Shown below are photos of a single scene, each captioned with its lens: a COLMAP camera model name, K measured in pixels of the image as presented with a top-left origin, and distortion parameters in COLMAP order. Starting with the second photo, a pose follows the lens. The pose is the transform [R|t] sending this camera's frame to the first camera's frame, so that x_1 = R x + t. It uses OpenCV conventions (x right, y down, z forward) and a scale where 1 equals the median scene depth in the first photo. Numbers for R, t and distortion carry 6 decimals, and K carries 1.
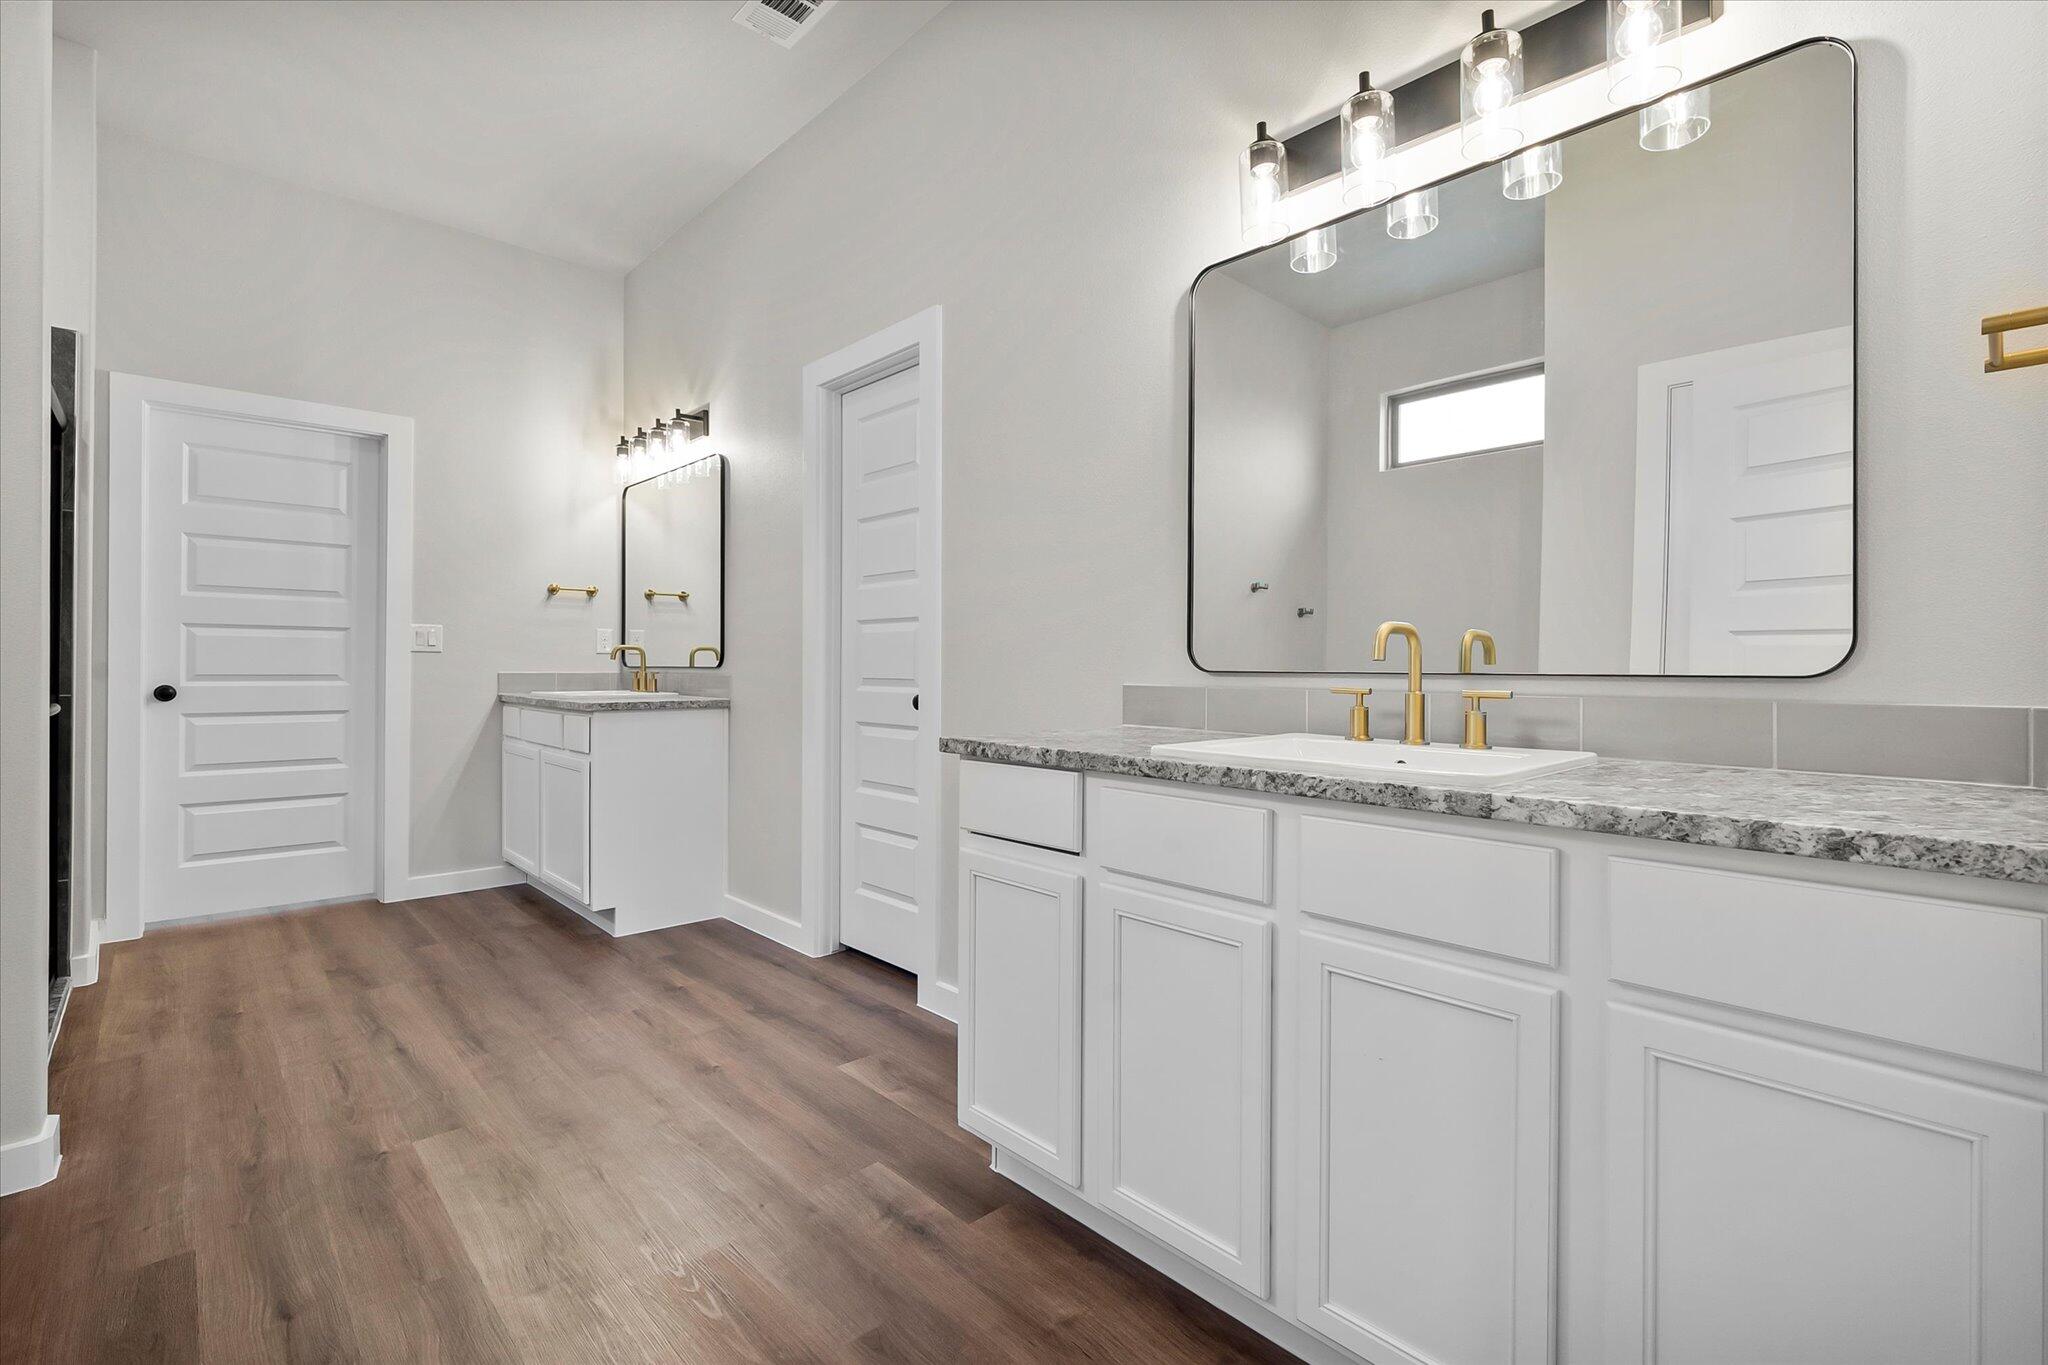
lens RADIAL K [[886.8, 0, 1019.0], [0, 886.8, 673.1], [0, 0, 1]] dist [-0.000932, -0.000205]
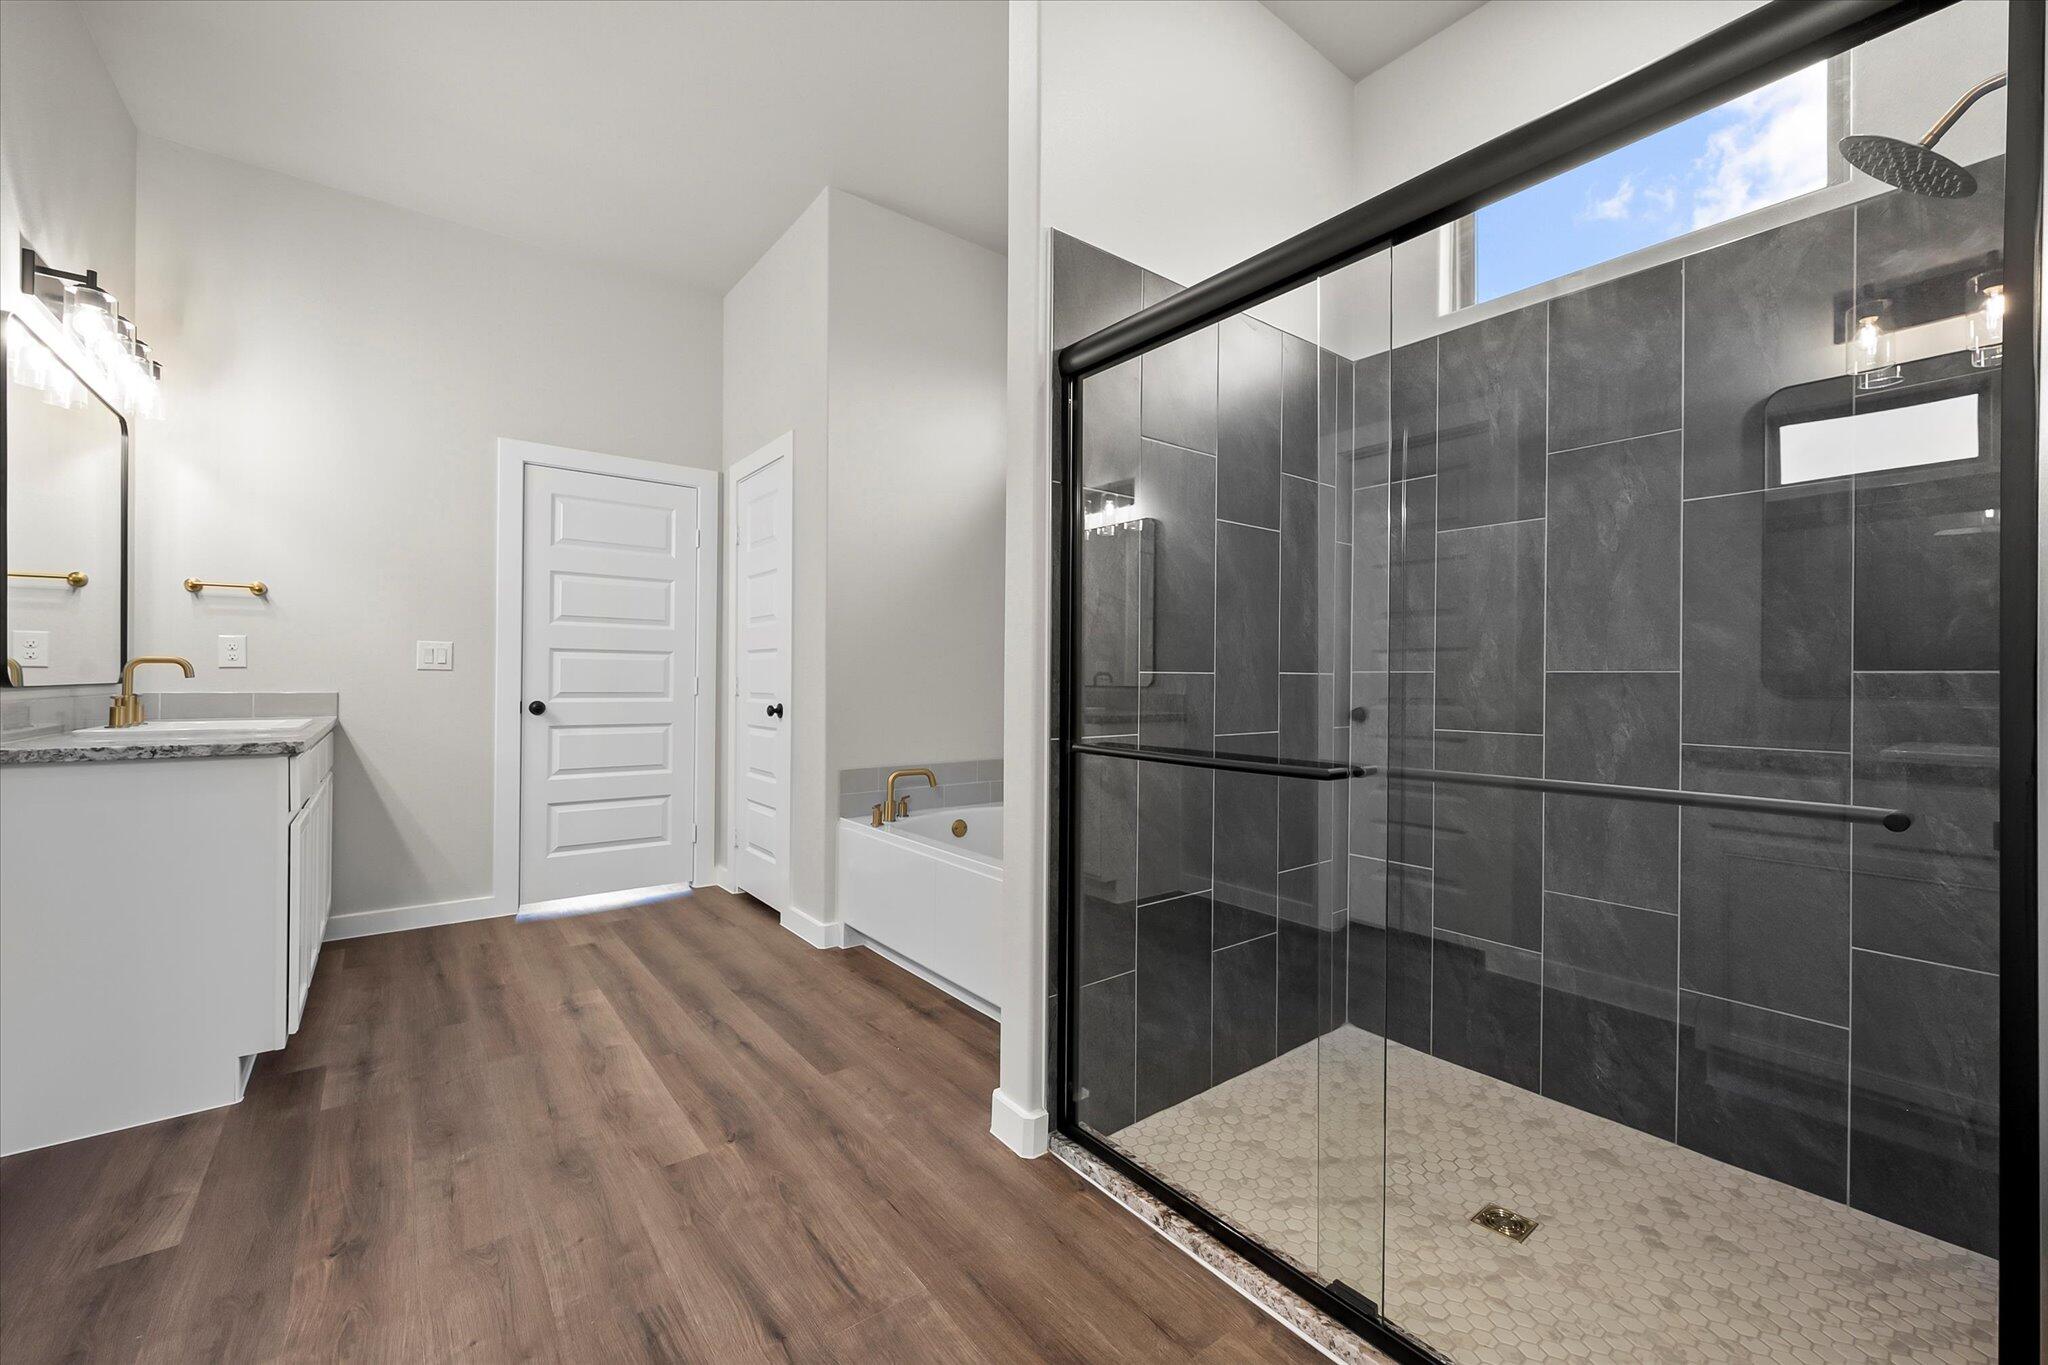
lens RADIAL K [[886.8, 0, 1019.0], [0, 886.8, 673.1], [0, 0, 1]] dist [-0.000932, -0.000205]
pose [[-0.990786, -0.012770, 0.134834, -1.102794], [-0.013181, 0.999911, -0.002159, -0.020656], [-0.134795, -0.003916, -0.990866, 1.852540]]
